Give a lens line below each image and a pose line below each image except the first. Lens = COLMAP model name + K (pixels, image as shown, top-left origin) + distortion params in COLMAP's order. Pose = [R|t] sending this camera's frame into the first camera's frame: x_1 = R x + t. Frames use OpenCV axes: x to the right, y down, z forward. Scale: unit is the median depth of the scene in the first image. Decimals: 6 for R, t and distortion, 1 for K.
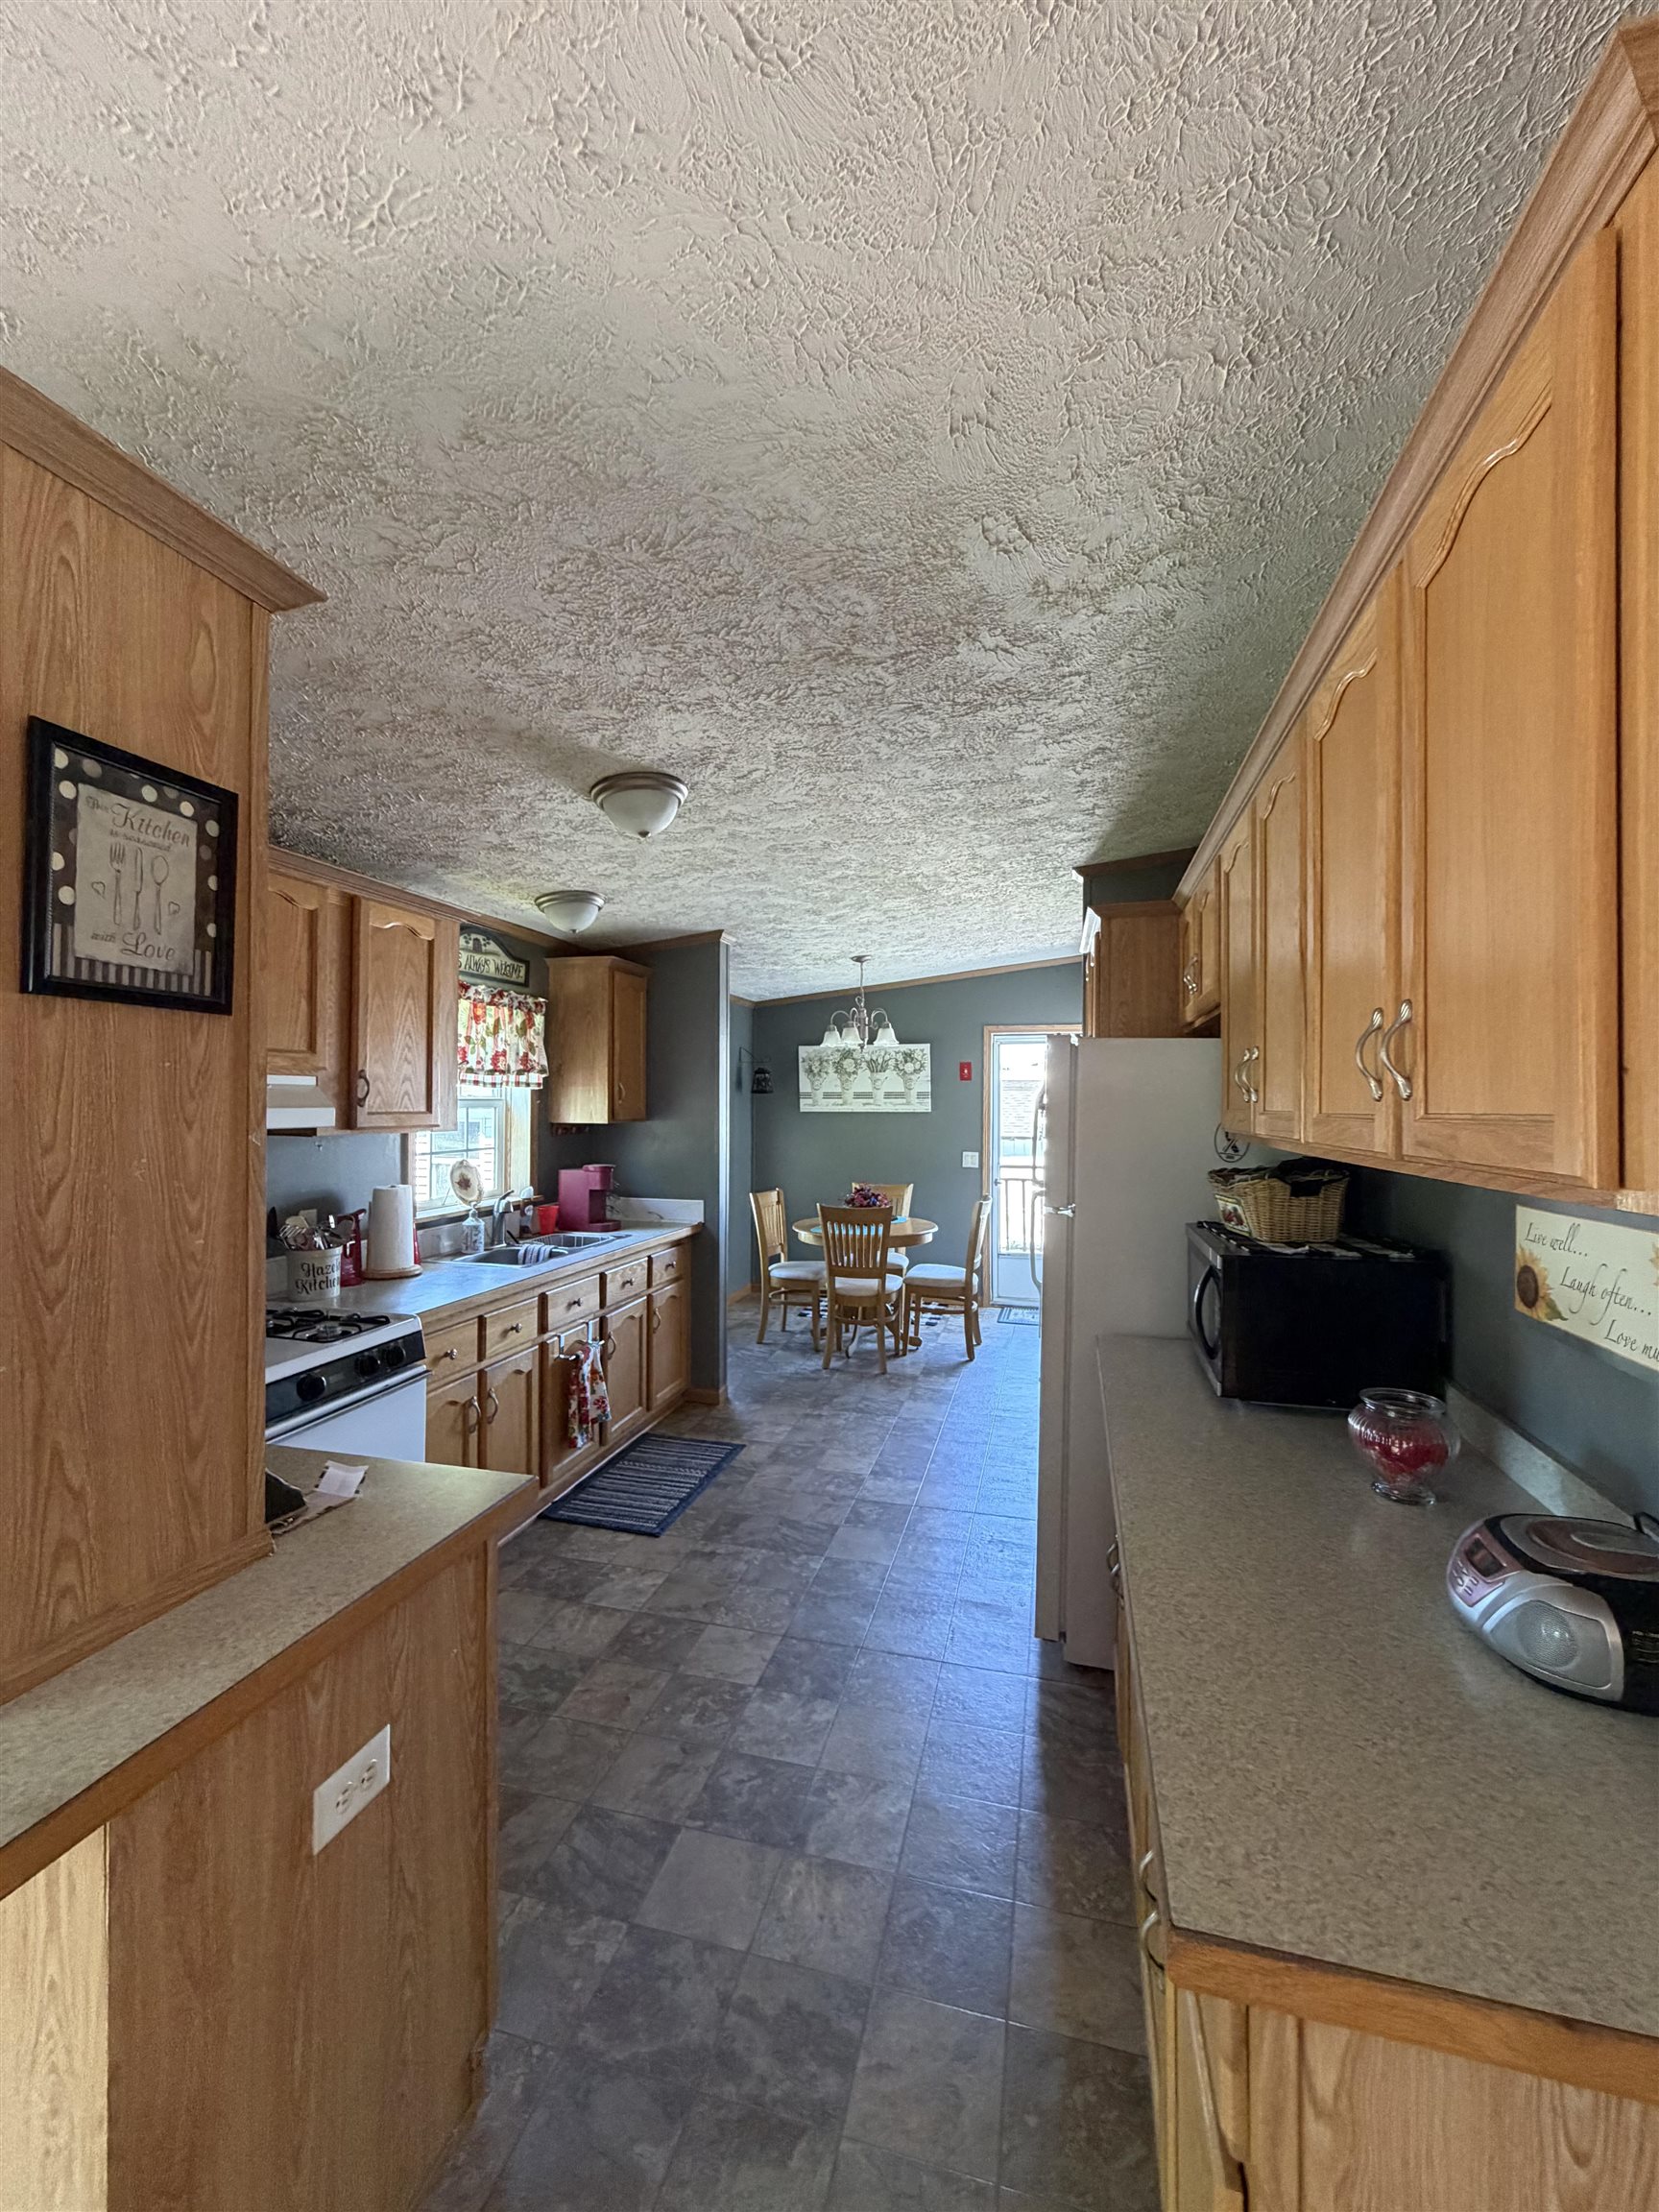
lens RADIAL K [[882.6, 0, 826.3], [0, 882.6, 1101.0], [0, 0, 1]] dist [-0.002252, -0.000343]
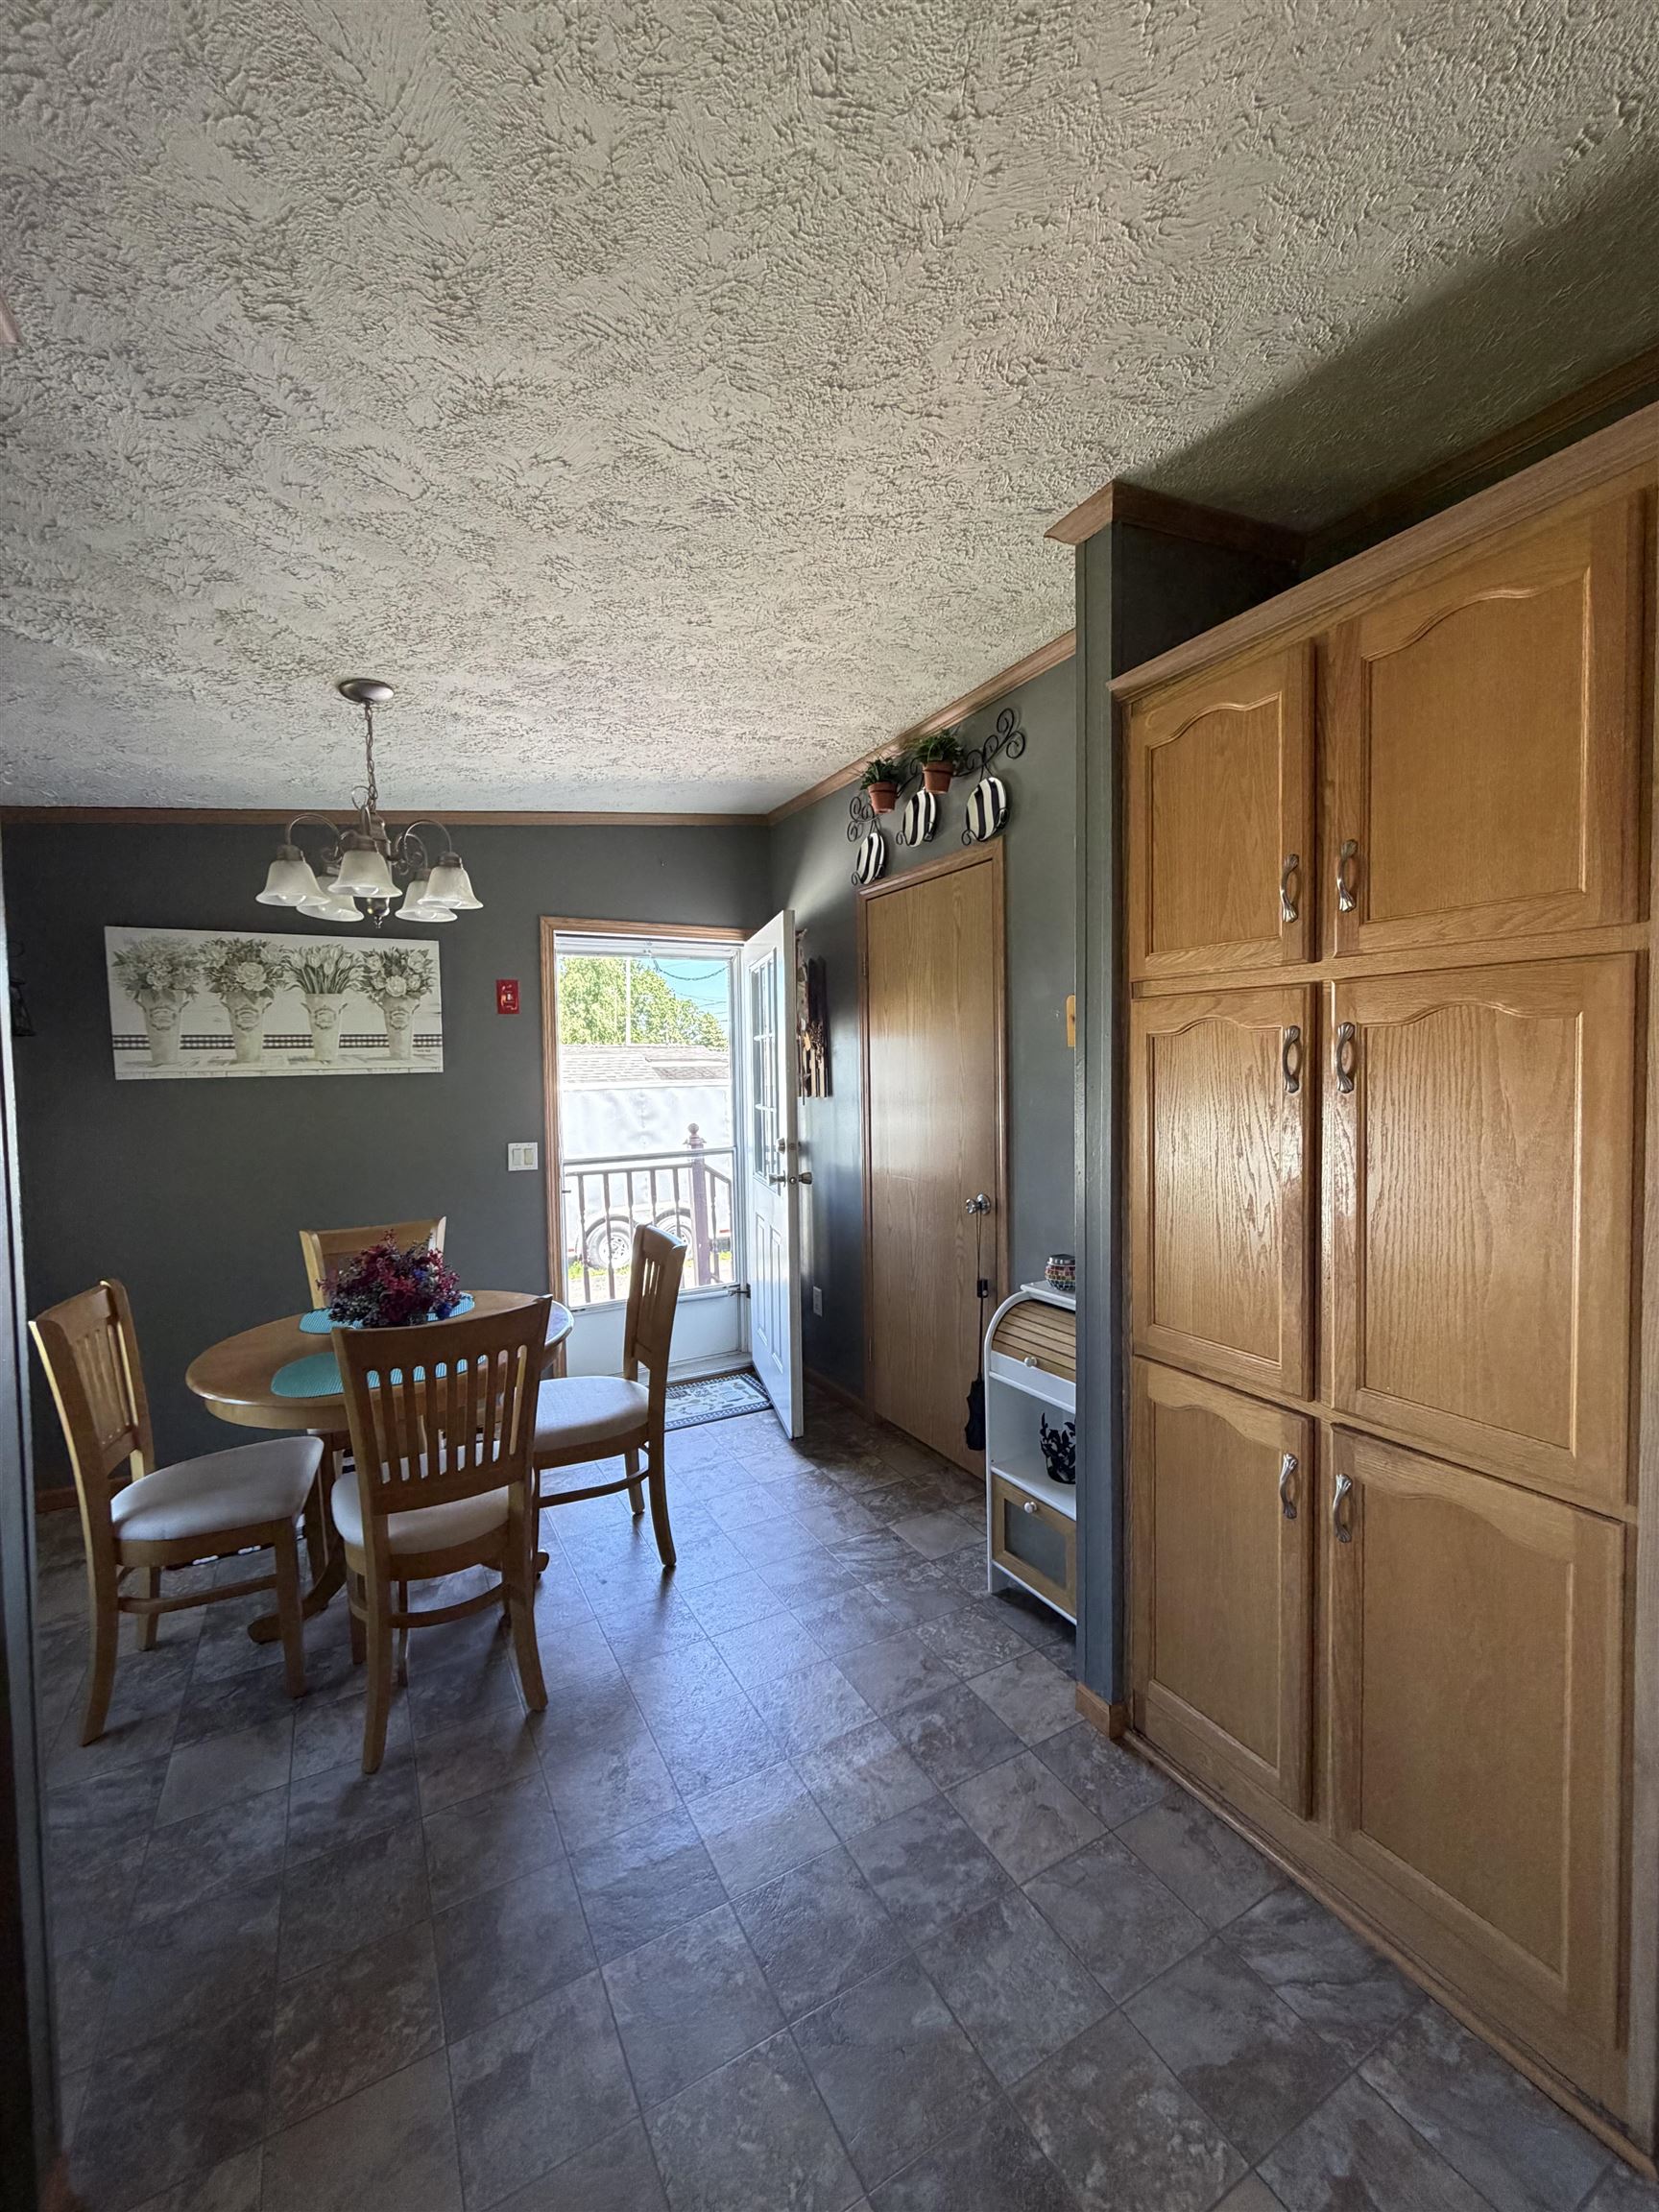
lens RADIAL K [[882.6, 0, 829.6], [0, 882.6, 1100.9], [0, 0, 1]] dist [-0.002252, -0.000343]
pose [[0.722855, -0.043284, 0.689643, -0.078113], [0.020235, 0.998934, 0.041487, 0.012073], [-0.690704, -0.016035, 0.722960, 0.460161]]
